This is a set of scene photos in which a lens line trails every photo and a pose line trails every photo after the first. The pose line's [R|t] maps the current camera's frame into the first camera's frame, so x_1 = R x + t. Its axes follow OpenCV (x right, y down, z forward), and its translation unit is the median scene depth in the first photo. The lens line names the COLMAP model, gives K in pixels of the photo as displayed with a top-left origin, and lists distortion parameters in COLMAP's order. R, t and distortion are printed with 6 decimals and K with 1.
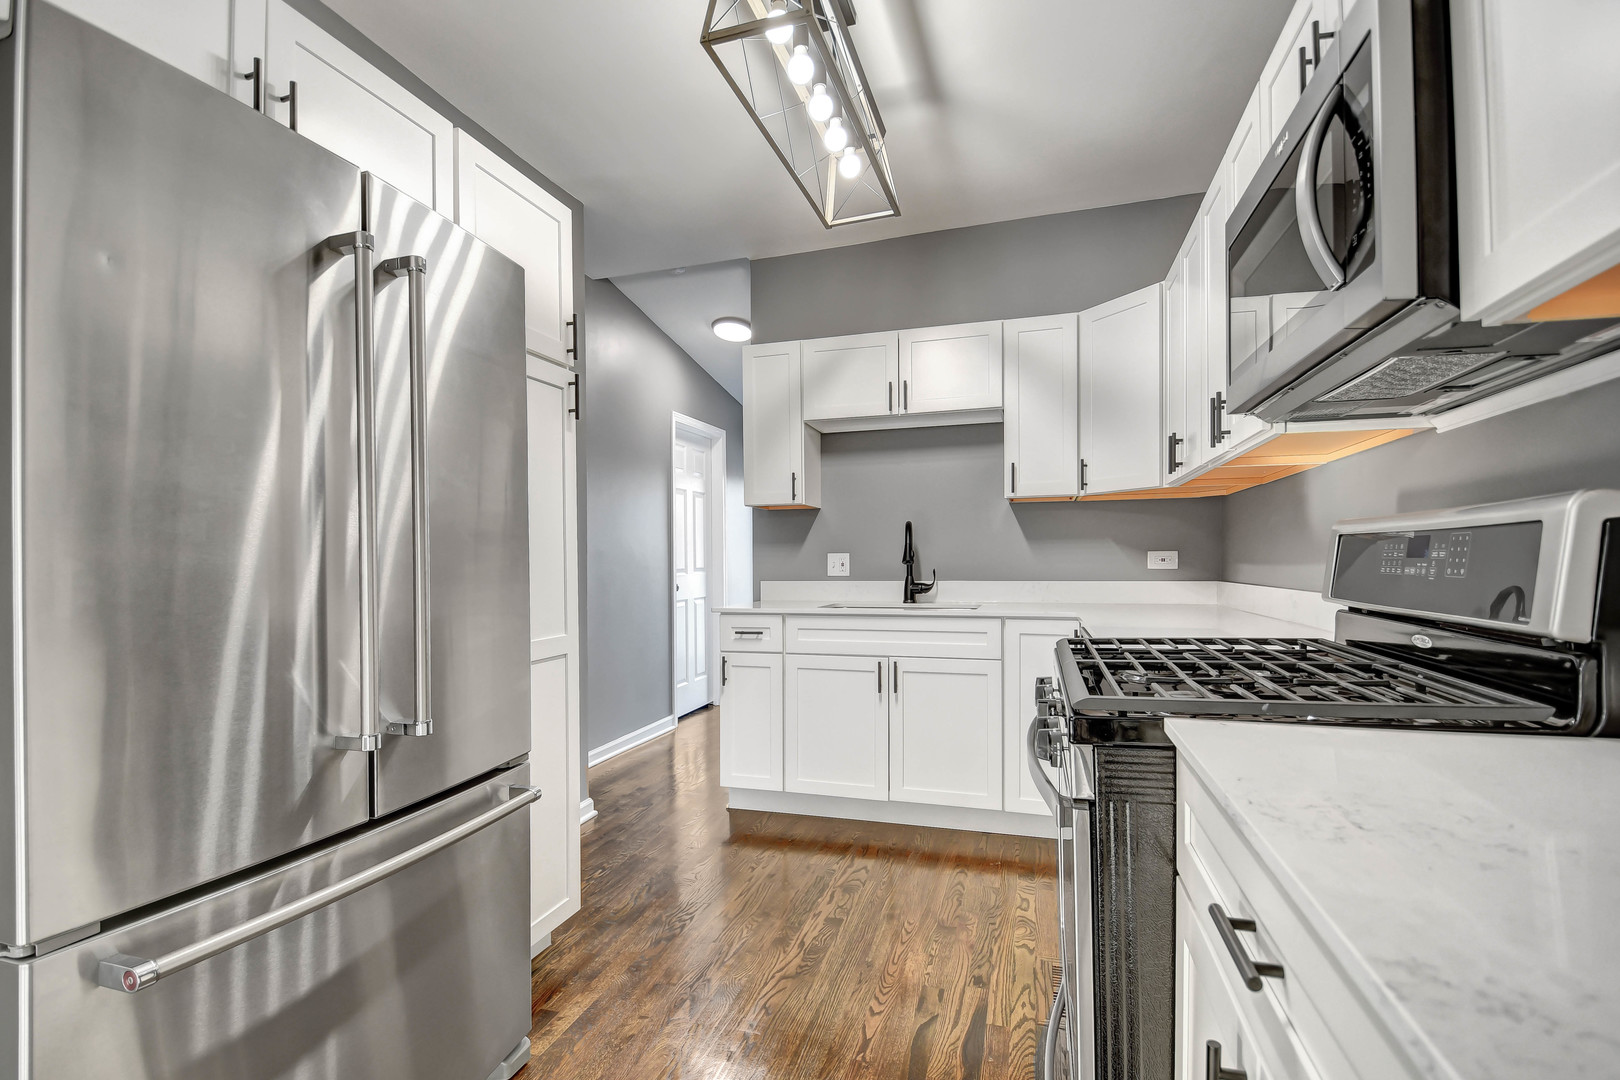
lens RADIAL K [[726.1, 0, 828.9], [0, 726.1, 566.3], [0, 0, 1]] dist [0.002917, -0.021688]
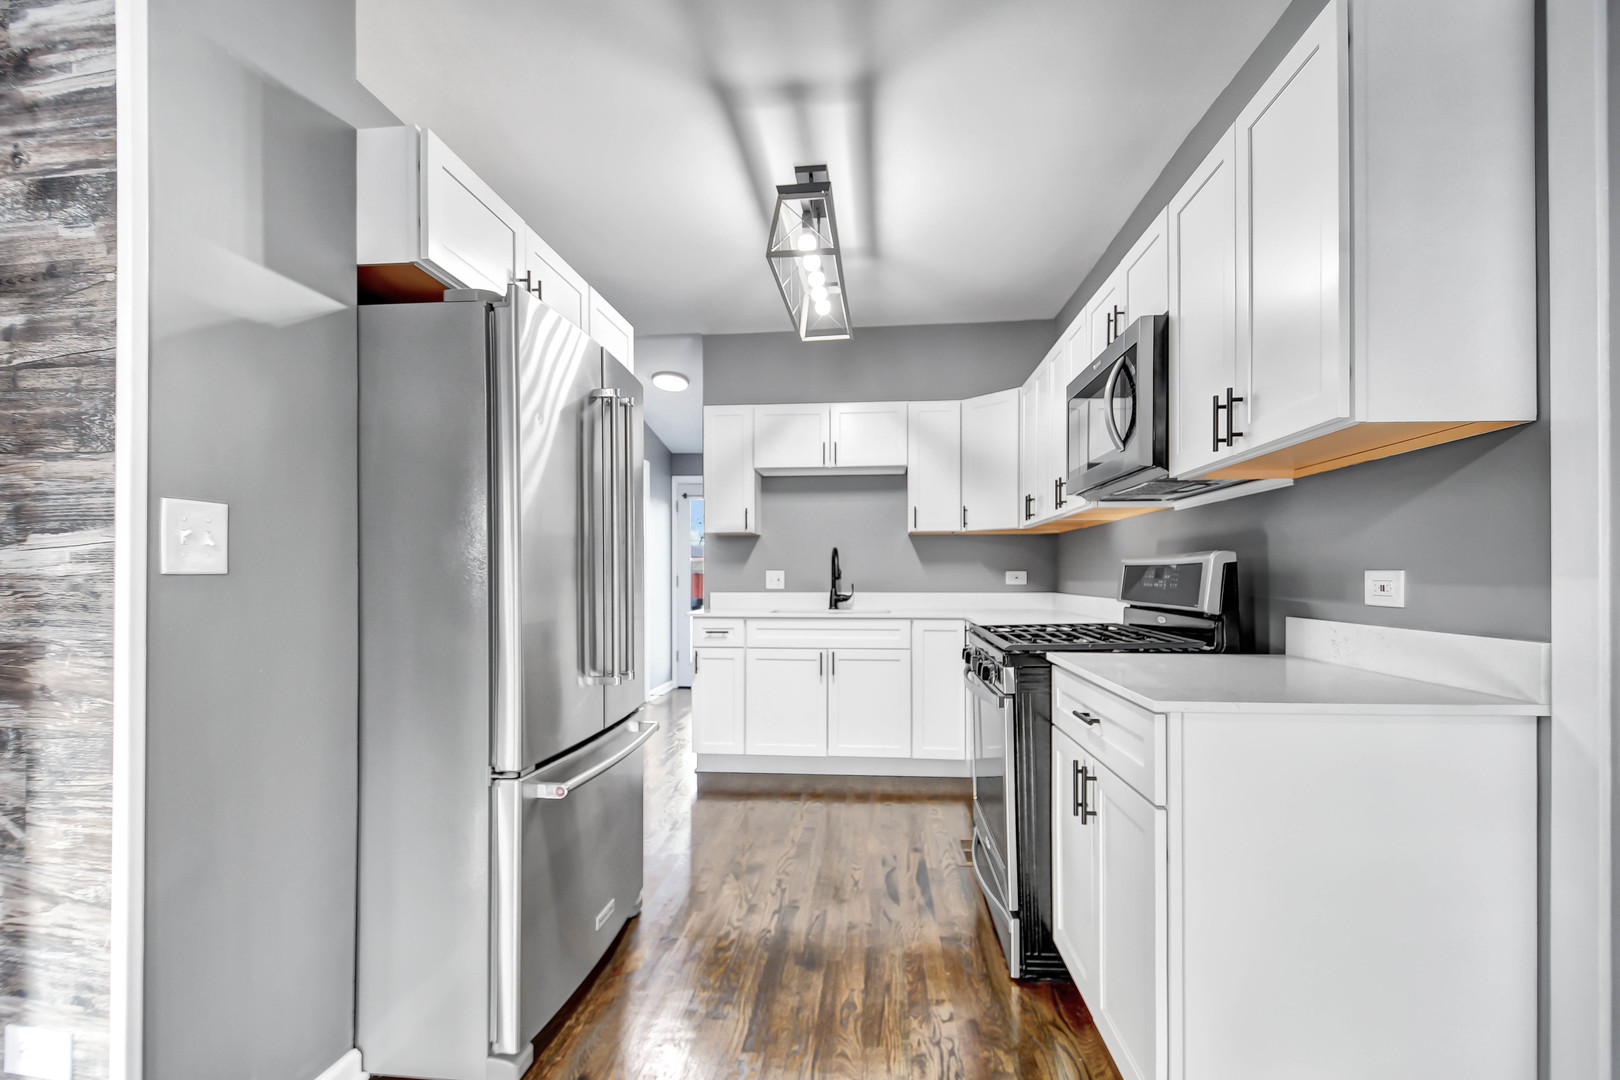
lens RADIAL K [[732.7, 0, 798.1], [0, 732.7, 569.9], [0, 0, 1]] dist [-0.001945, -0.000703]
pose [[0.984263, 0.007717, 0.176543, -0.217834], [-0.004972, 0.999860, -0.015987, 0.001134], [-0.176642, 0.014857, 0.984163, -0.338940]]
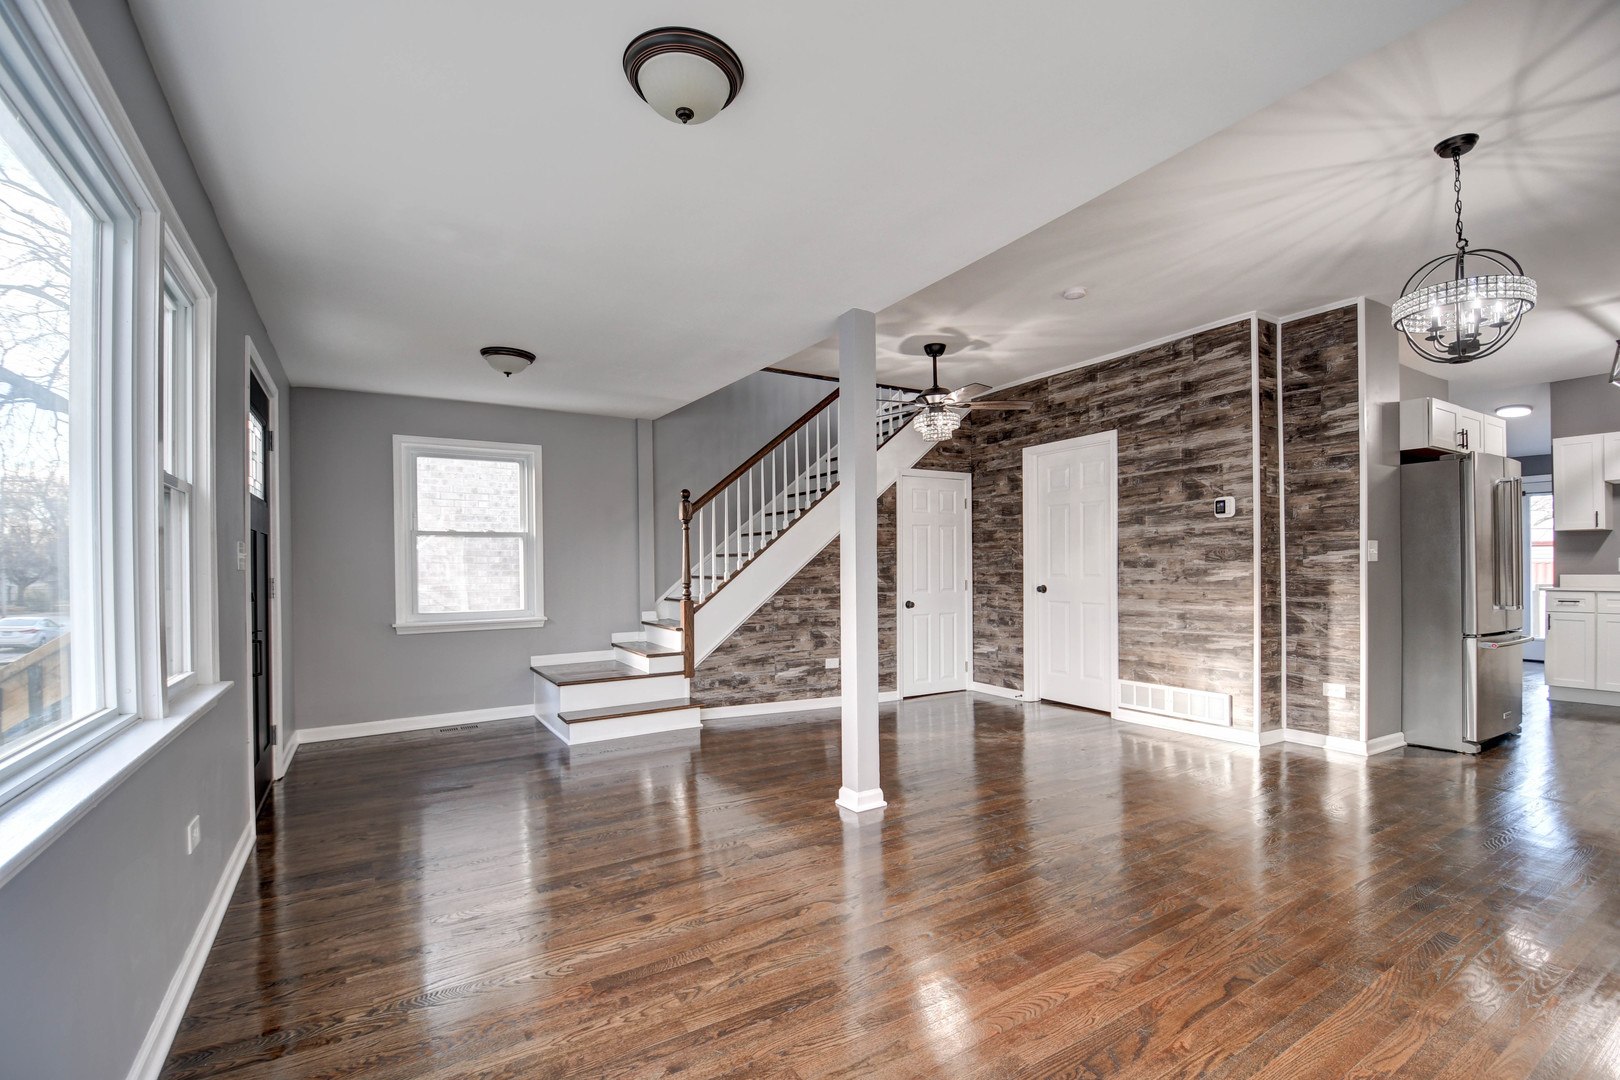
lens RADIAL K [[702.6, 0, 776.3], [0, 702.6, 568.6], [0, 0, 1]] dist [0.002110, -0.018864]
pose [[0.723106, -0.000194, -0.690737, -0.394334], [-0.001178, 0.999998, -0.001514, 0.016490], [0.690736, 0.001909, 0.723104, -1.737189]]
